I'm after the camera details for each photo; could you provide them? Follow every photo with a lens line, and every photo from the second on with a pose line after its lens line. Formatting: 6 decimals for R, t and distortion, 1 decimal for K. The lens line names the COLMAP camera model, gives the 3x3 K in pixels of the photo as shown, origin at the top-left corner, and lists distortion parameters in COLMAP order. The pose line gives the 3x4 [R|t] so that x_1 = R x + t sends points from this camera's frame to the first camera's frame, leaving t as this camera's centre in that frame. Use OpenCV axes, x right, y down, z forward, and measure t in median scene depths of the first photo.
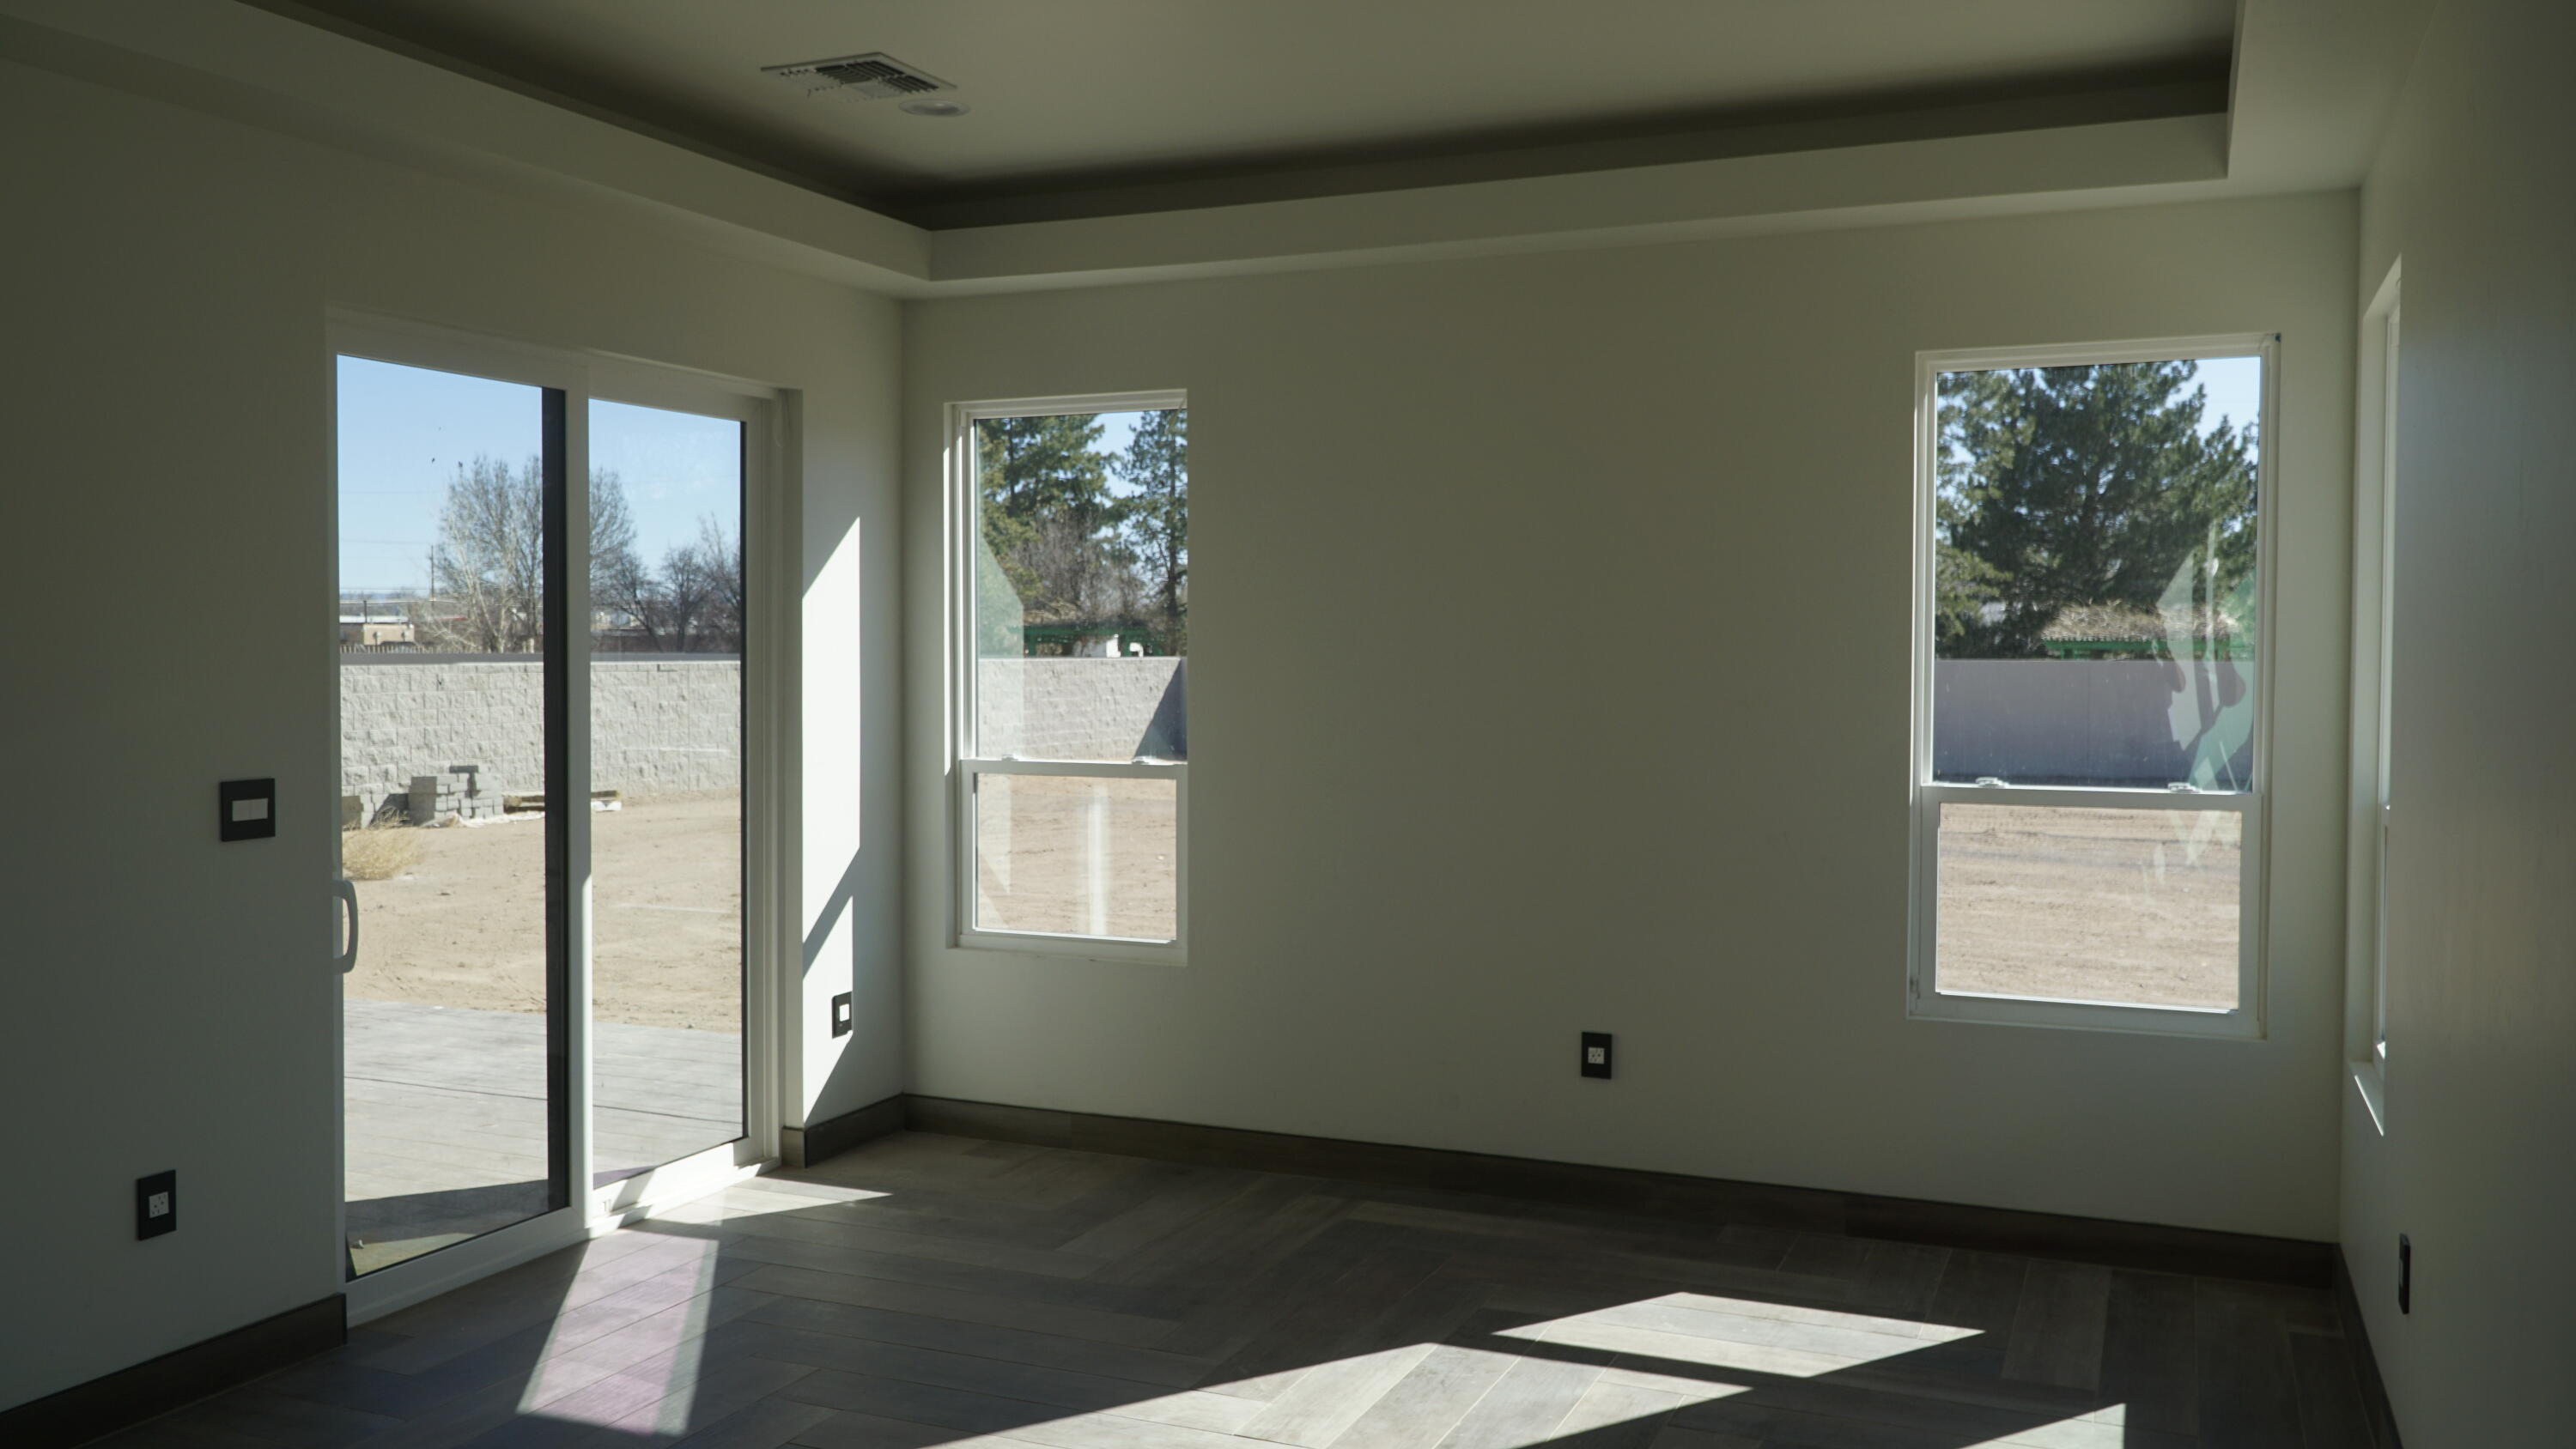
lens RADIAL K [[2092.3, 0, 1288.0], [0, 2092.3, 724.5], [0, 0, 1]] dist [0.038309, -0.111402]
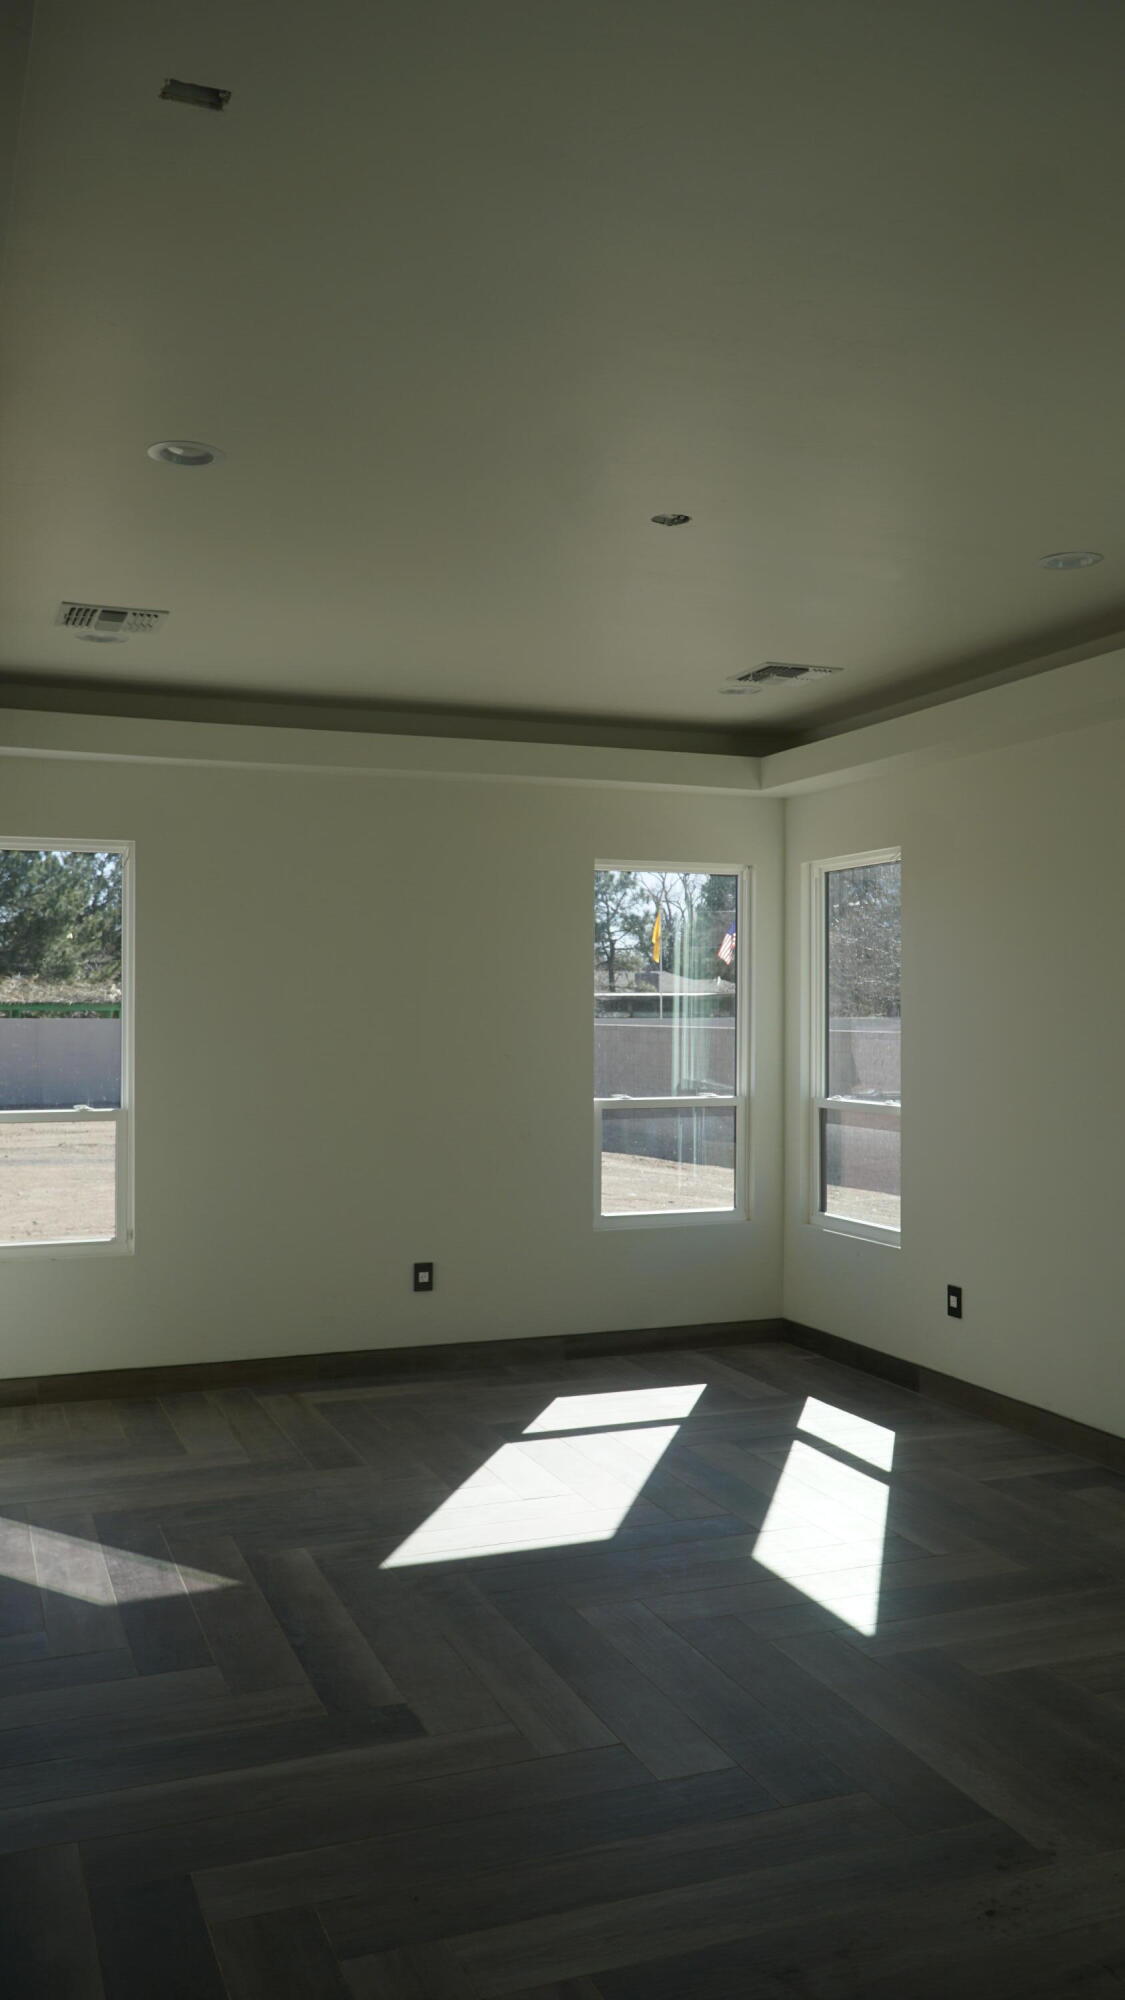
lens RADIAL K [[1620.8, 0, 562.5], [0, 1620.8, 1000.0], [0, 0, 1]] dist [0.045648, -0.097639]
pose [[0.709268, 0.002420, 0.704935, -0.660198], [0.025481, 0.999253, -0.029068, -0.016028], [-0.704478, 0.038579, 0.708676, 0.030787]]
